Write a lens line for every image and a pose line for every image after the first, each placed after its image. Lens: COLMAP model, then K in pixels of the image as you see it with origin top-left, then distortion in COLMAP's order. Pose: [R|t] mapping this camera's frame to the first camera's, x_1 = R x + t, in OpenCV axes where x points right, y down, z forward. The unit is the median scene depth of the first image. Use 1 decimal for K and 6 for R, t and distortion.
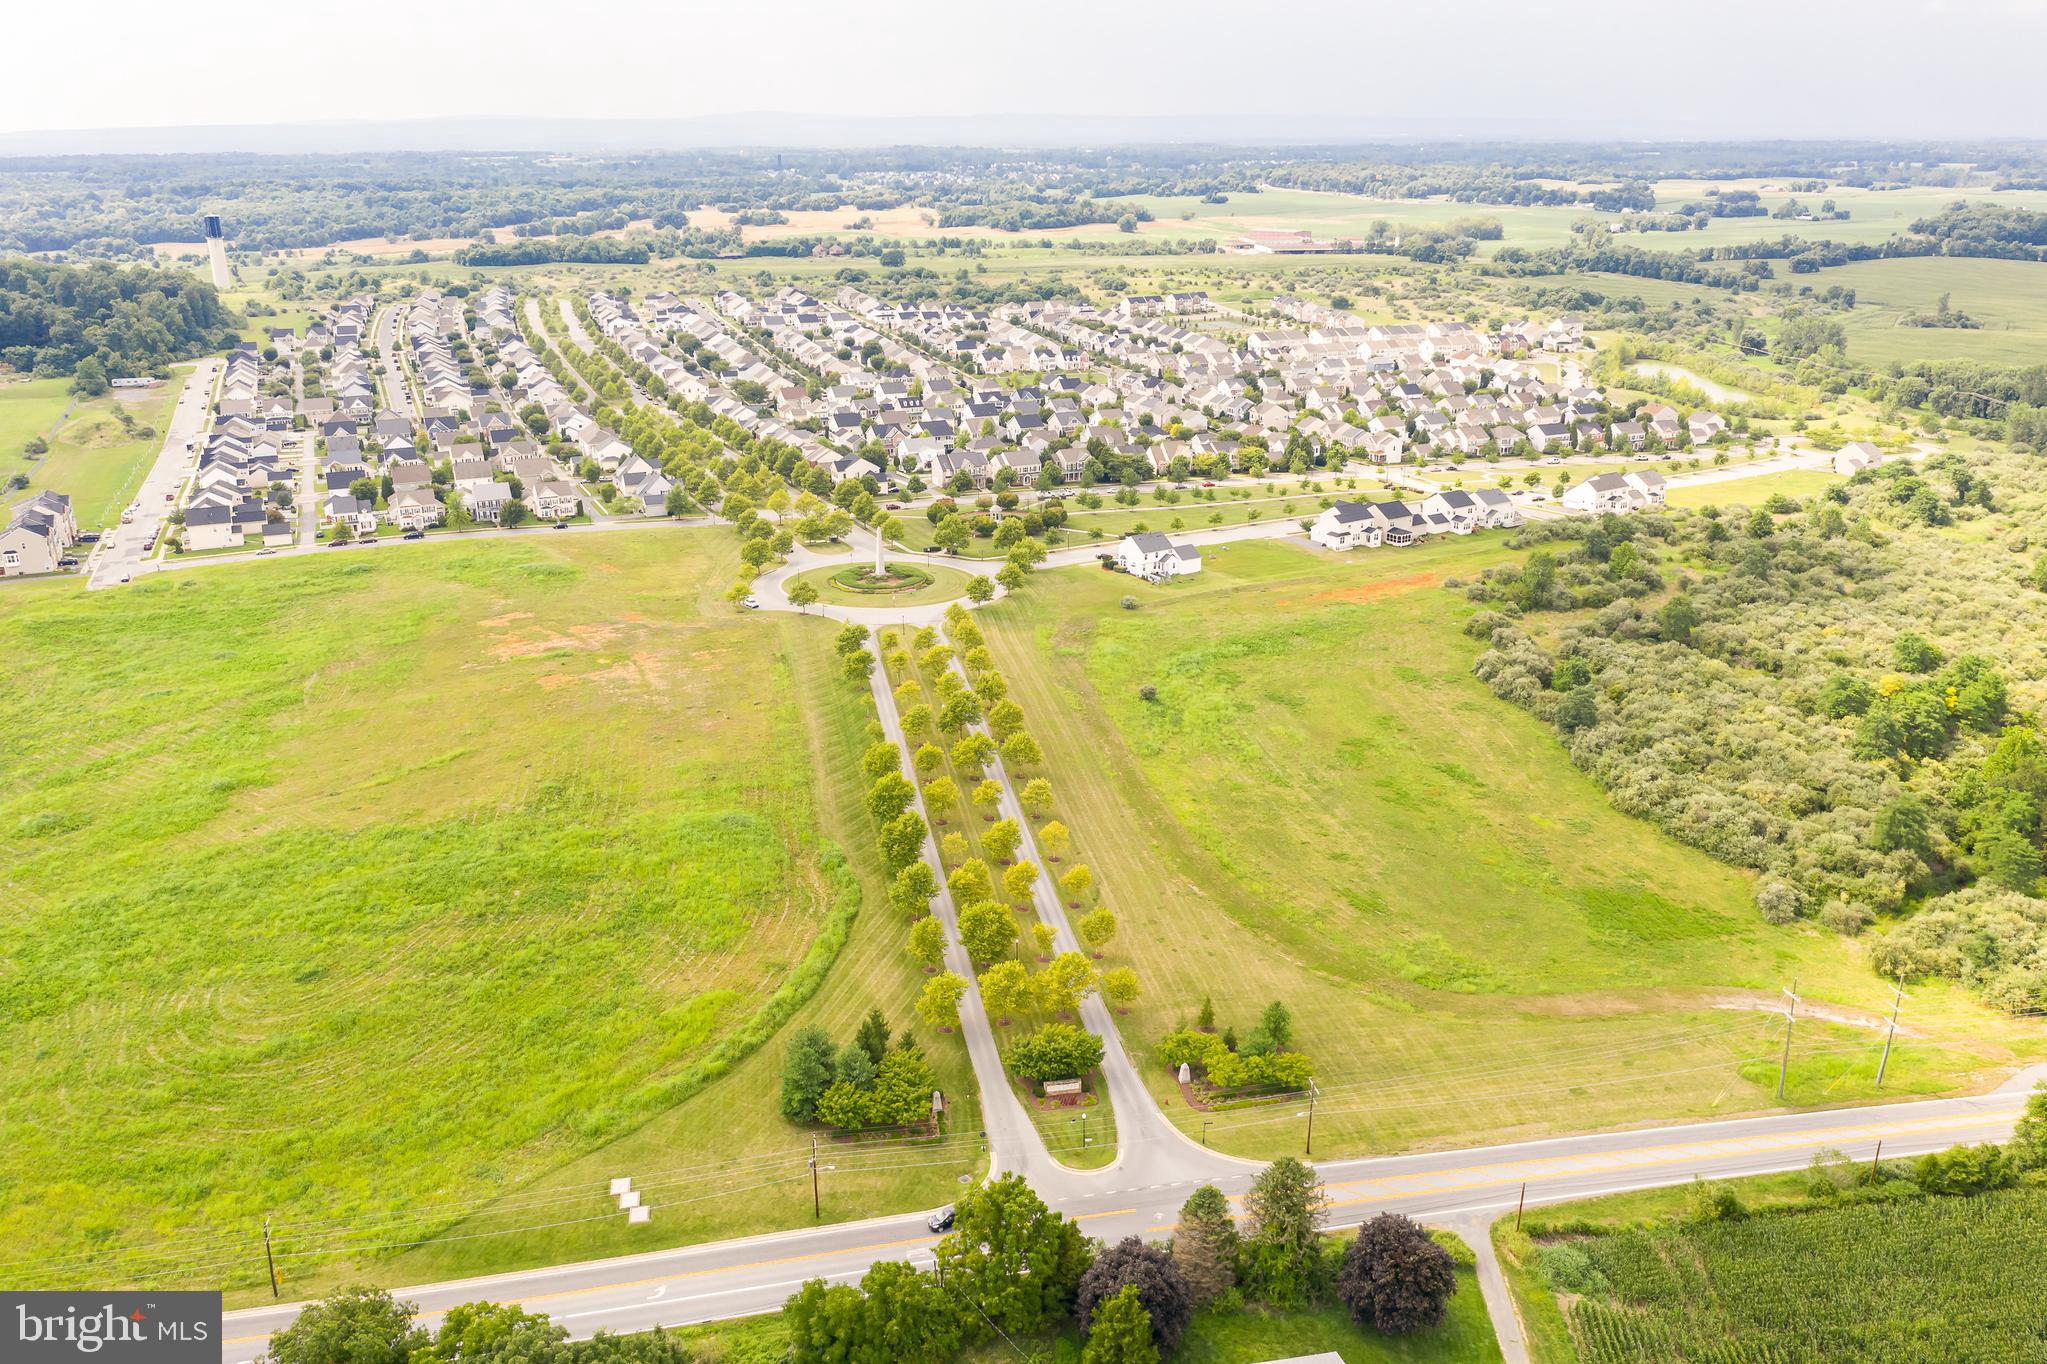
lens RADIAL K [[1618.8, 0, 1023.5], [0, 1618.8, 682.0], [0, 0, 1]] dist [-0.010645, 0.003716]
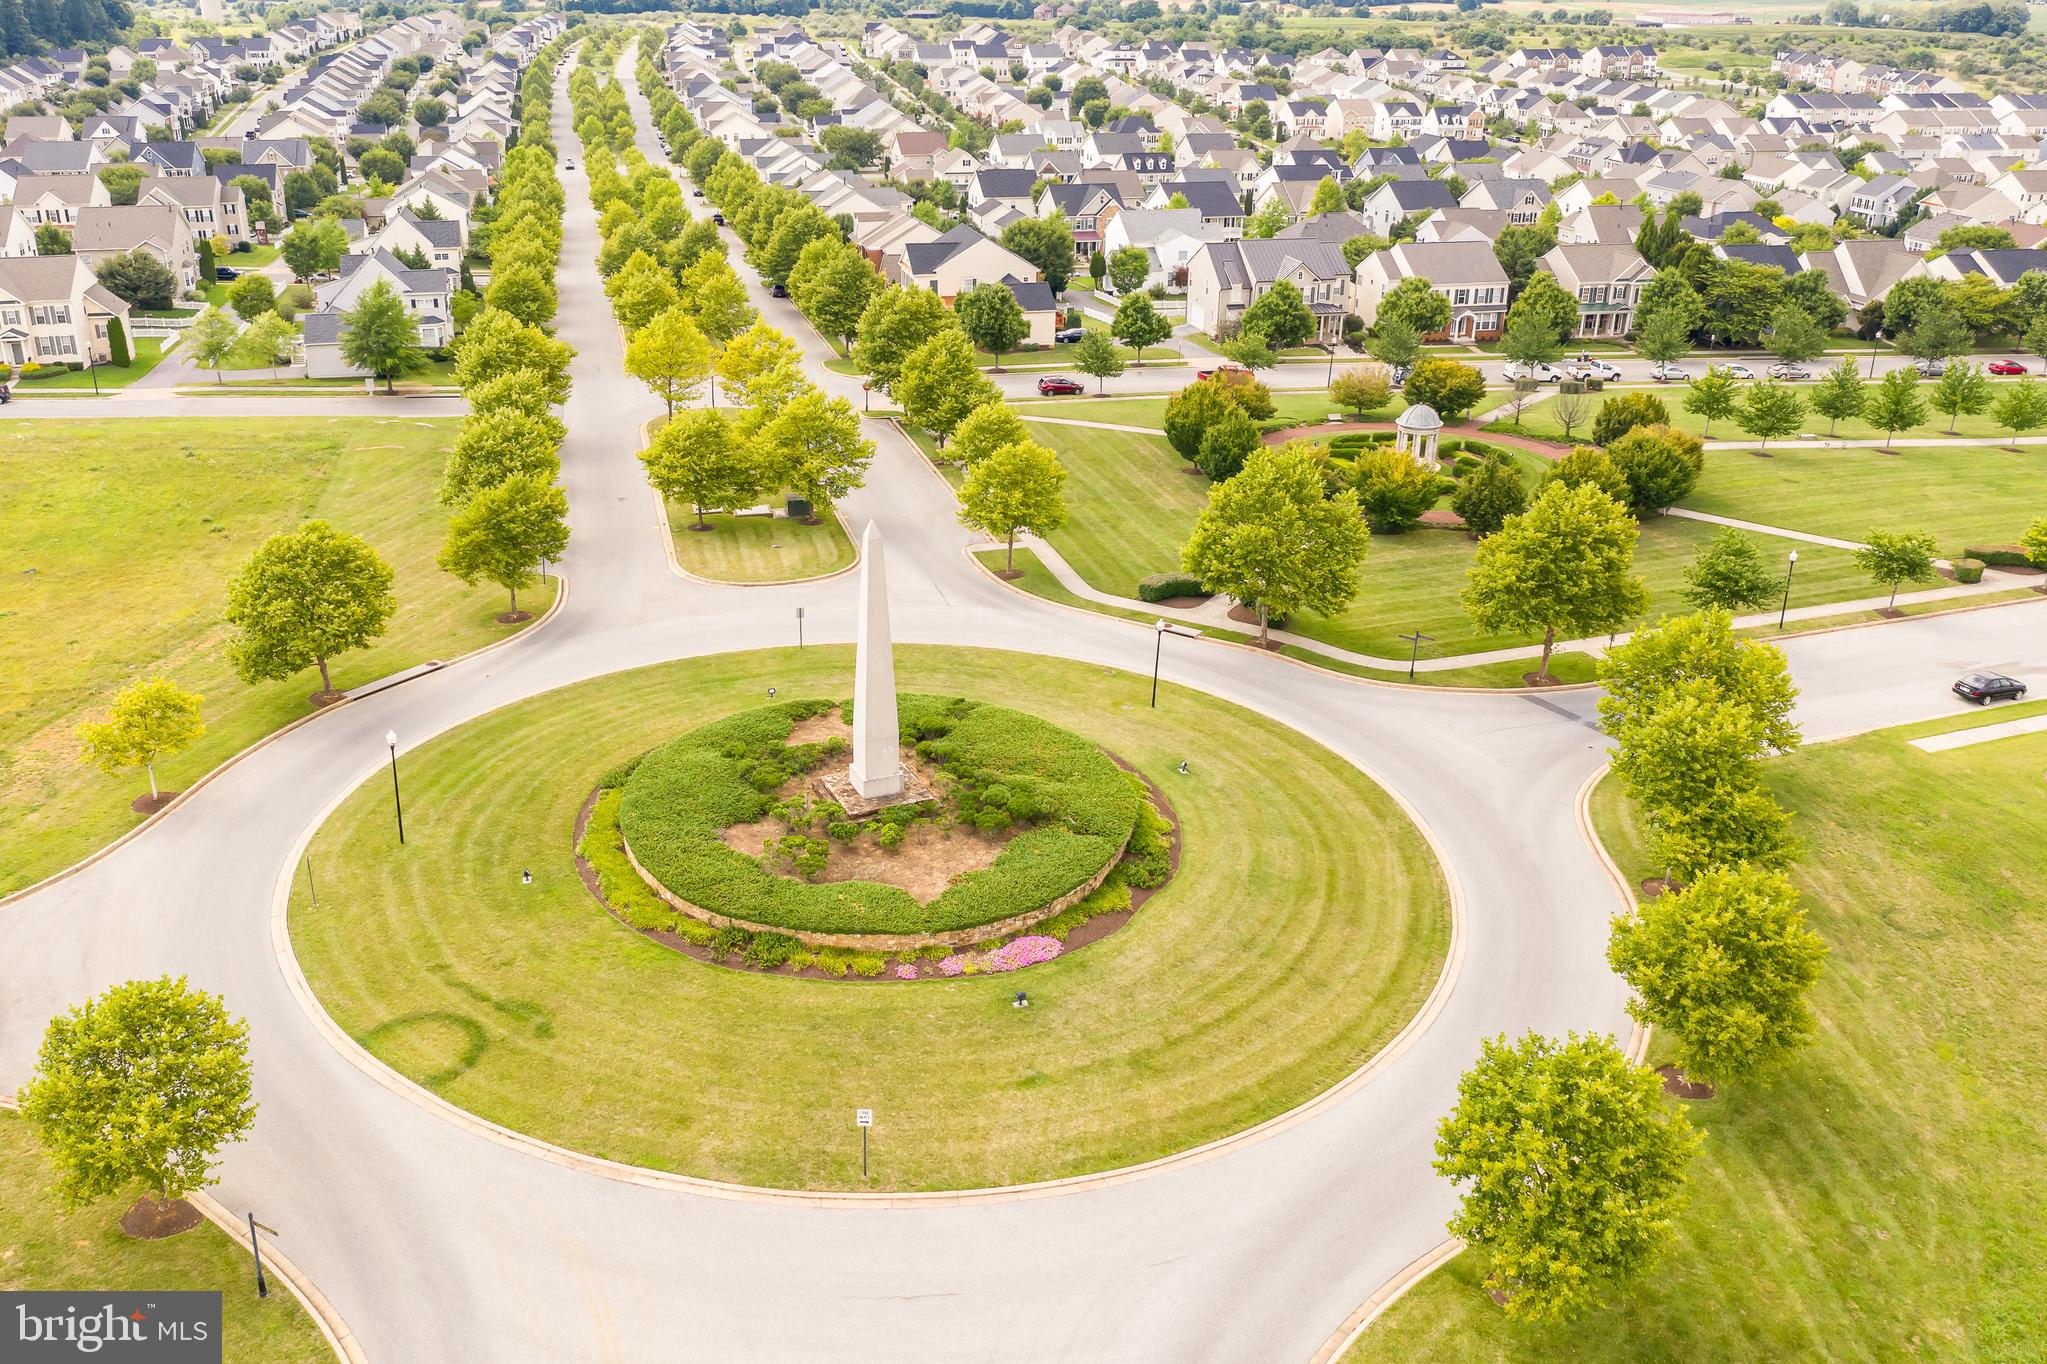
lens RADIAL K [[1618.8, 0, 1023.5], [0, 1618.8, 682.0], [0, 0, 1]] dist [-0.010645, 0.003716]
pose [[0.988091, 0.077655, -0.132840, -0.037001], [-0.066707, 0.994147, 0.084976, -0.069531], [0.138661, -0.075103, 0.987488, 0.613418]]
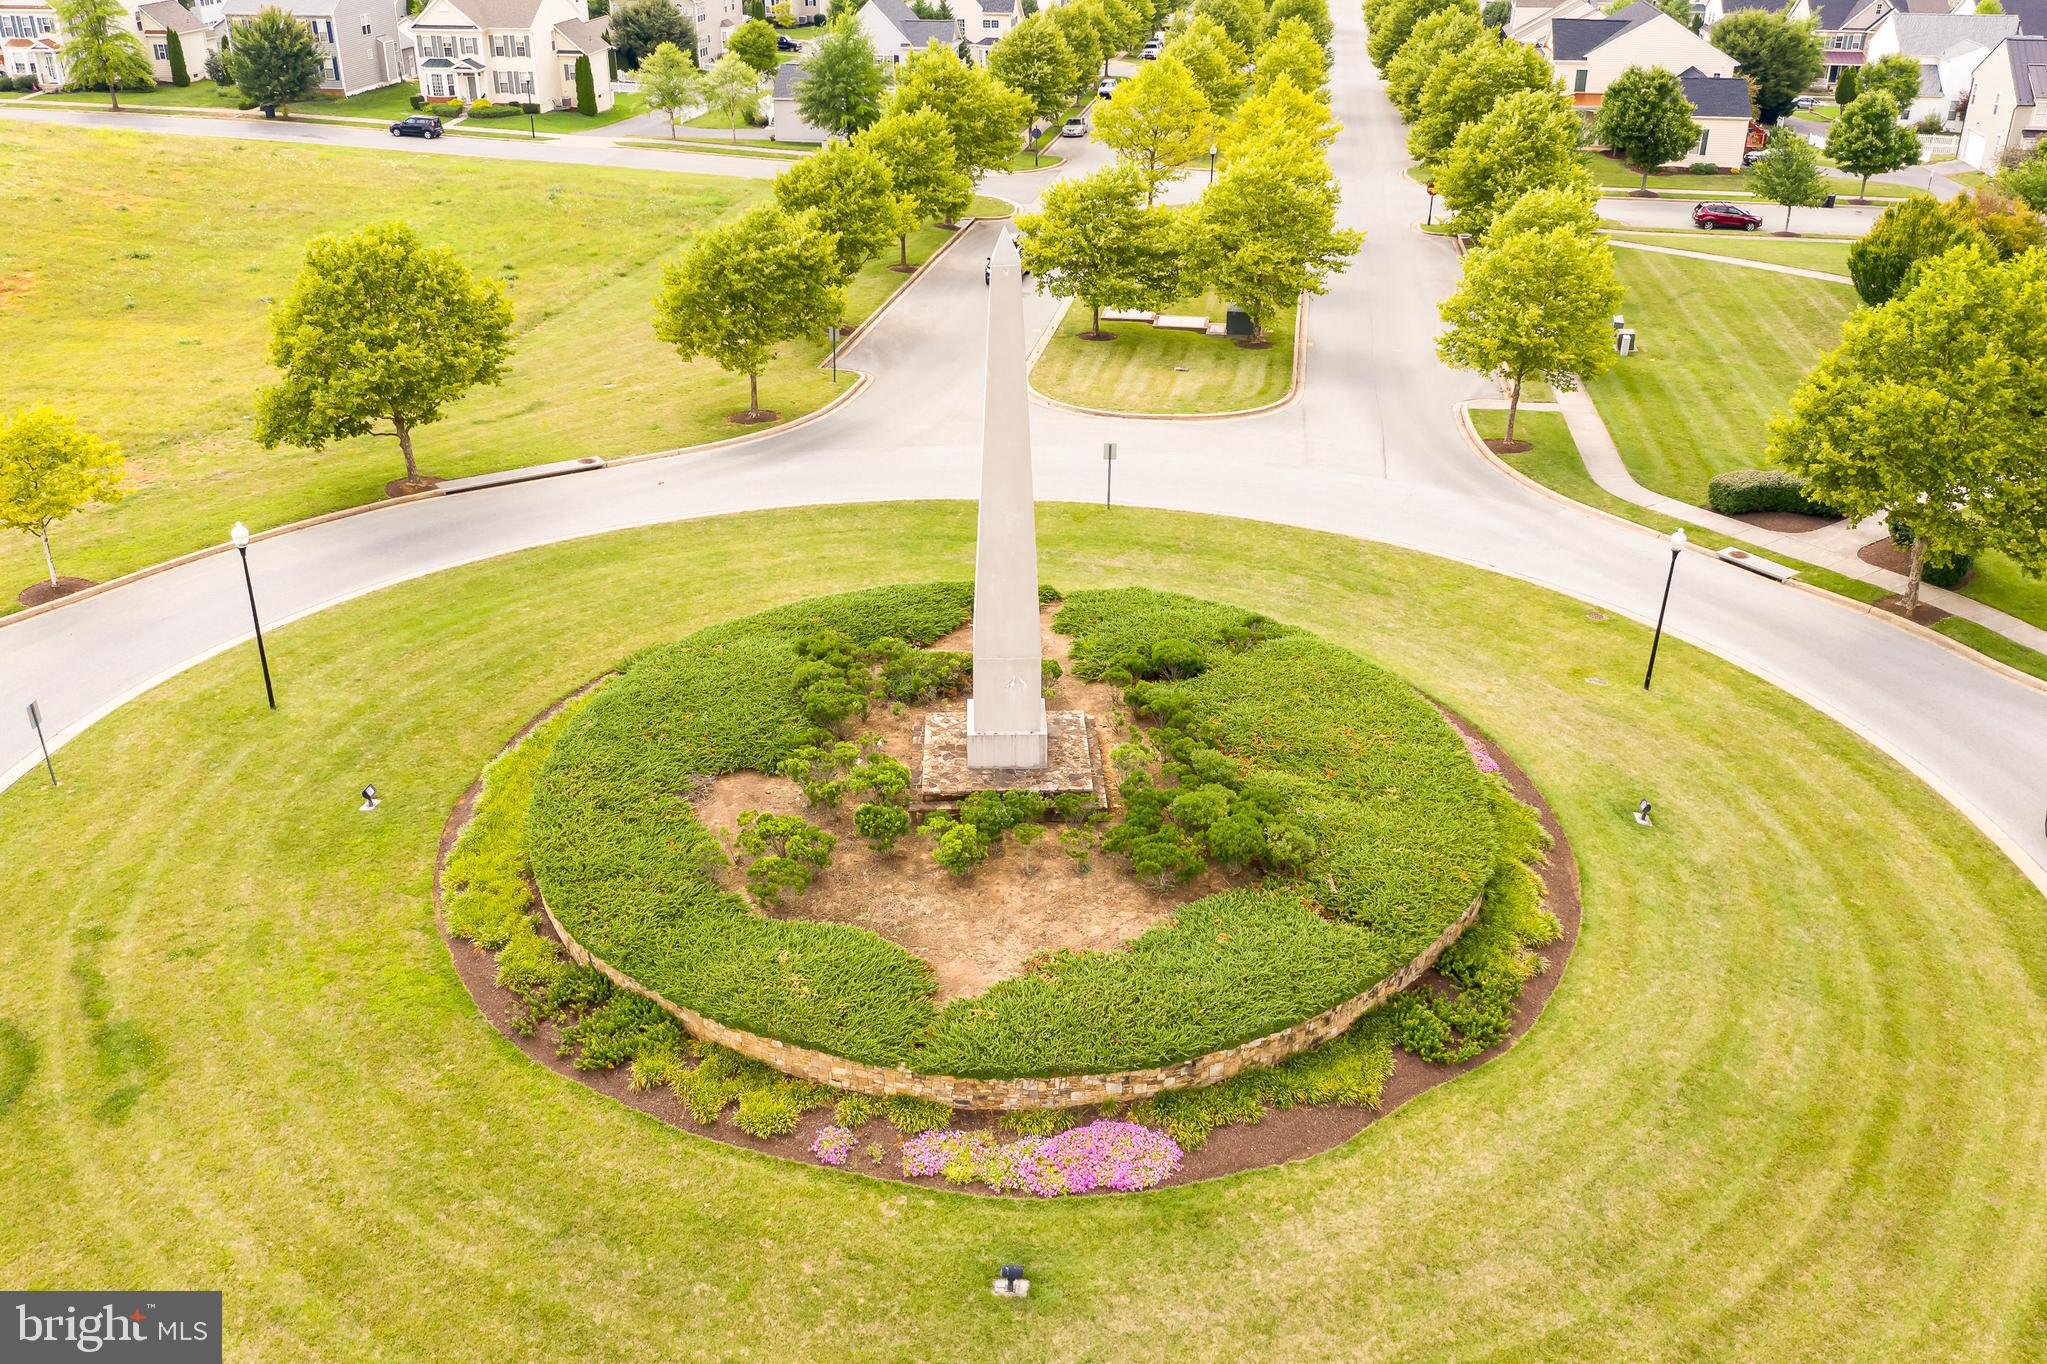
lens RADIAL K [[1746.2, 0, 1081.1], [0, 1746.2, 674.8], [0, 0, 1]] dist [-0.011622, 0.008132]
pose [[0.856908, 0.234779, -0.458899, -0.028476], [-0.172906, 0.969593, 0.173187, -0.066162], [0.485606, -0.069059, 0.871446, 0.674988]]
